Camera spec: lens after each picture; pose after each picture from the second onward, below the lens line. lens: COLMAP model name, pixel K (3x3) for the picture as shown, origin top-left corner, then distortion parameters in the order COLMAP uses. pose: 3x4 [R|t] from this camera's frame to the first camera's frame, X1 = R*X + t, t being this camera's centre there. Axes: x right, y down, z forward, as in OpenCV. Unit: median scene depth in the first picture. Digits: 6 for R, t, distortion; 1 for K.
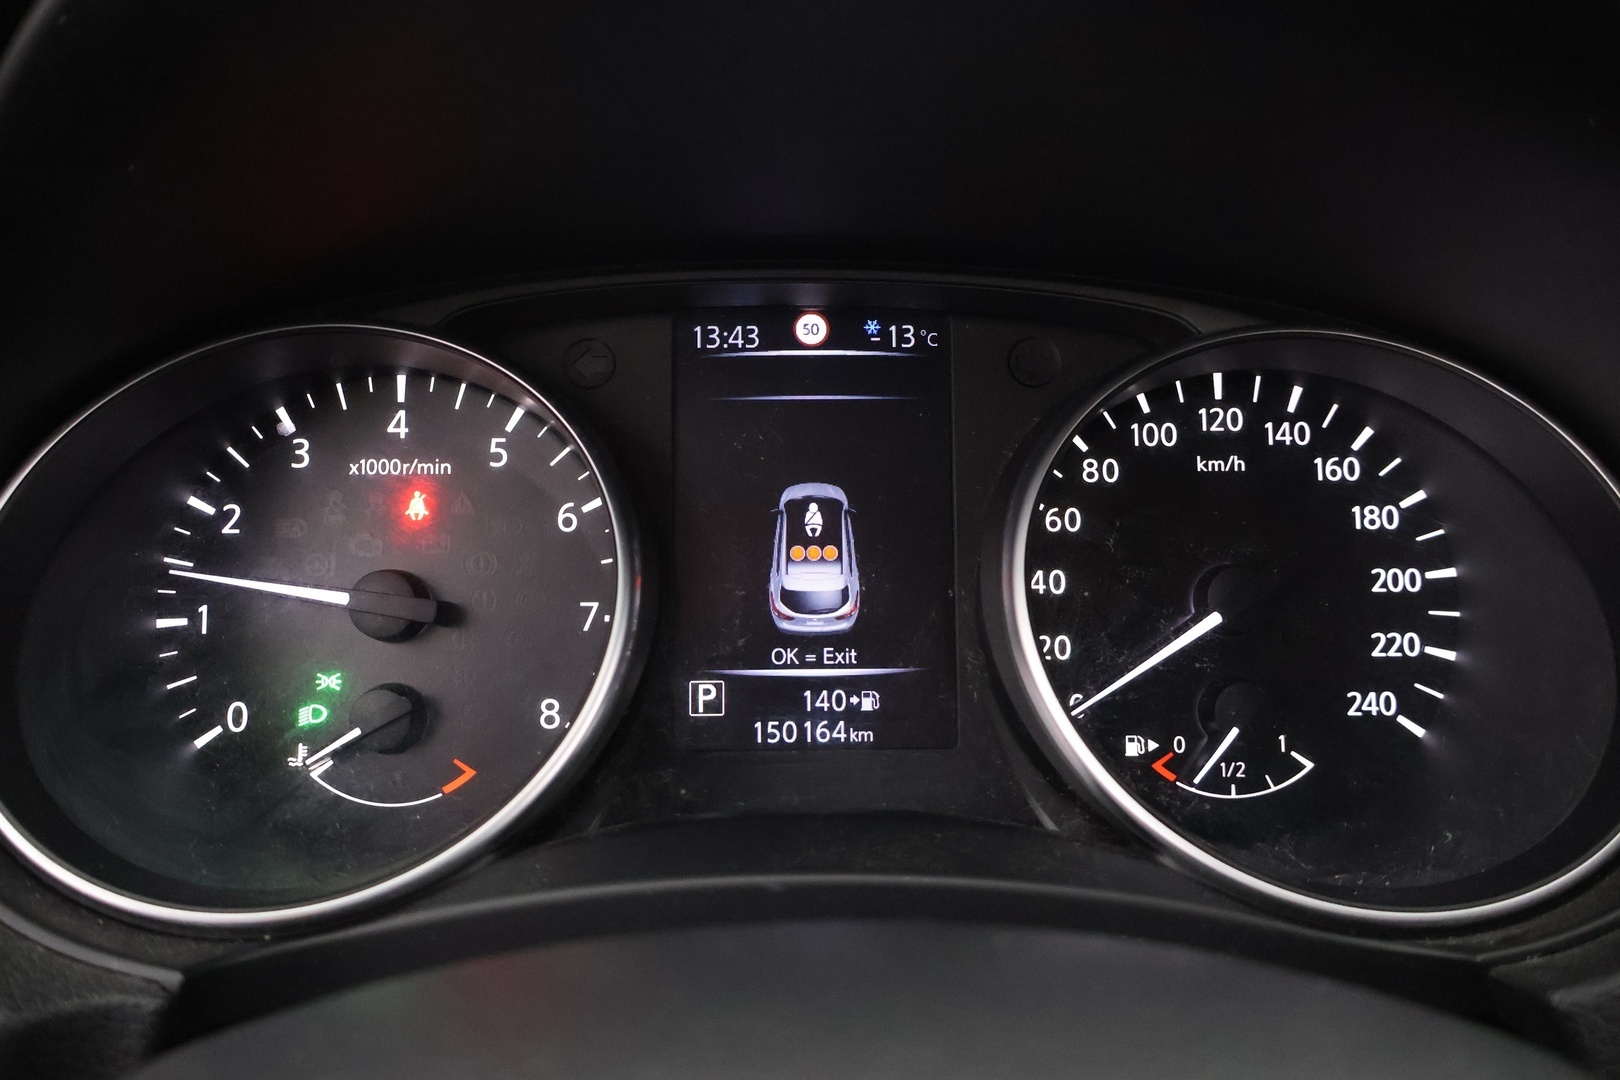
lens RADIAL K [[1379.3, 0, 810.0], [0, 1379.3, 540.0], [0, 0, 1]] dist [0.000441, 0.012314]
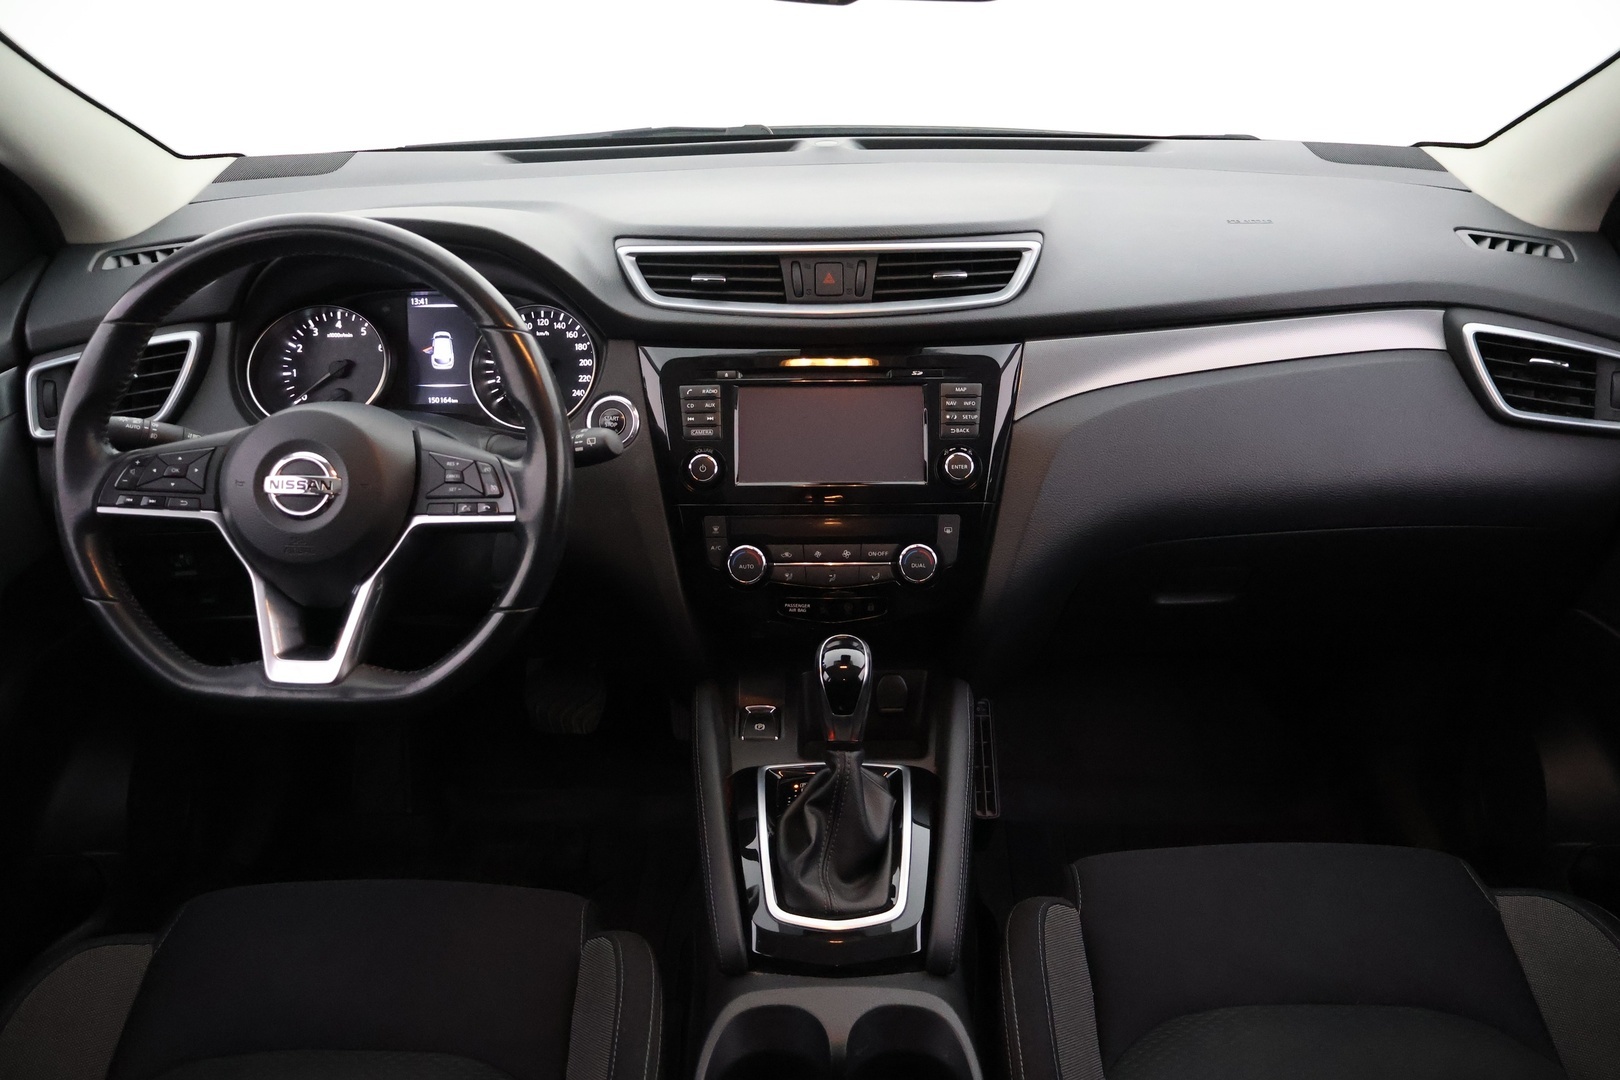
lens RADIAL K [[1379.3, 0, 810.0], [0, 1379.3, 540.0], [0, 0, 1]] dist [0.000441, 0.012314]
pose [[0.999808, -0.000199, -0.019583, 1.160534], [0.003721, 0.983663, 0.179983, -0.184530], [0.019227, -0.180021, 0.983475, -3.062023]]
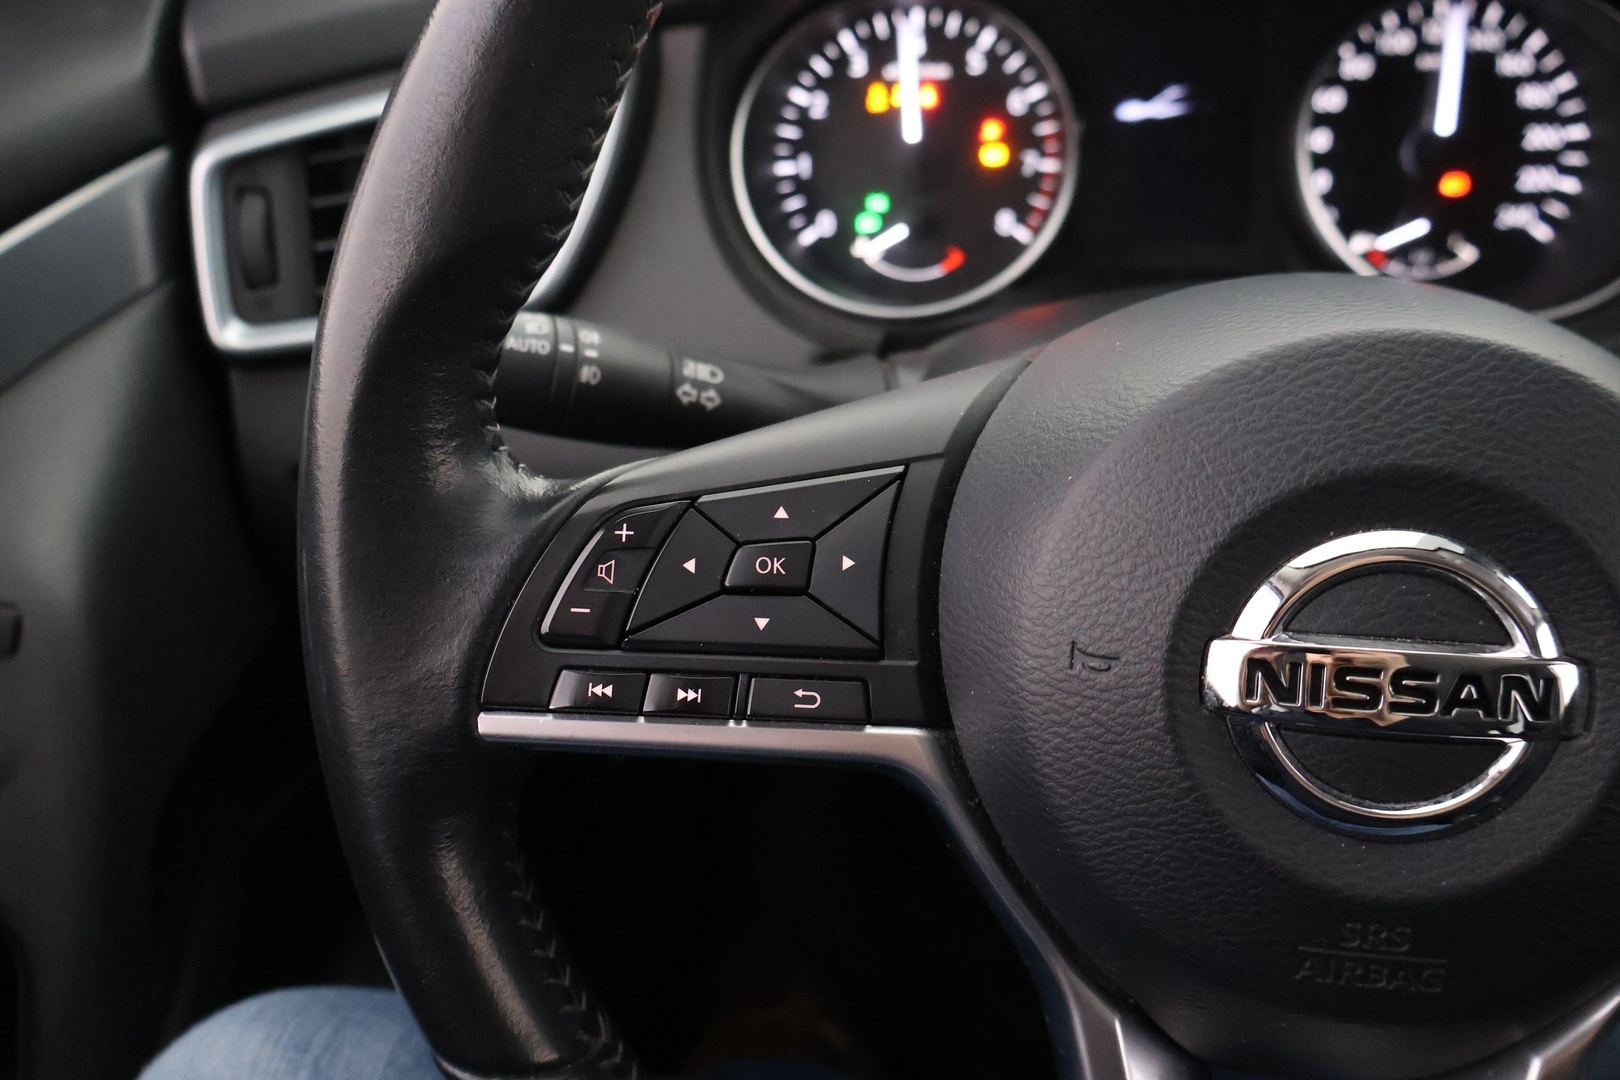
lens RADIAL K [[1373.2, 0, 815.8], [0, 1373.2, 532.7], [0, 0, 1]] dist [0.008414, -0.003432]
pose [[0.991920, 0.028589, -0.123602, -0.197211], [0.011508, 0.949983, 0.312089, -0.042560], [0.126342, -0.310990, 0.941978, -0.739926]]
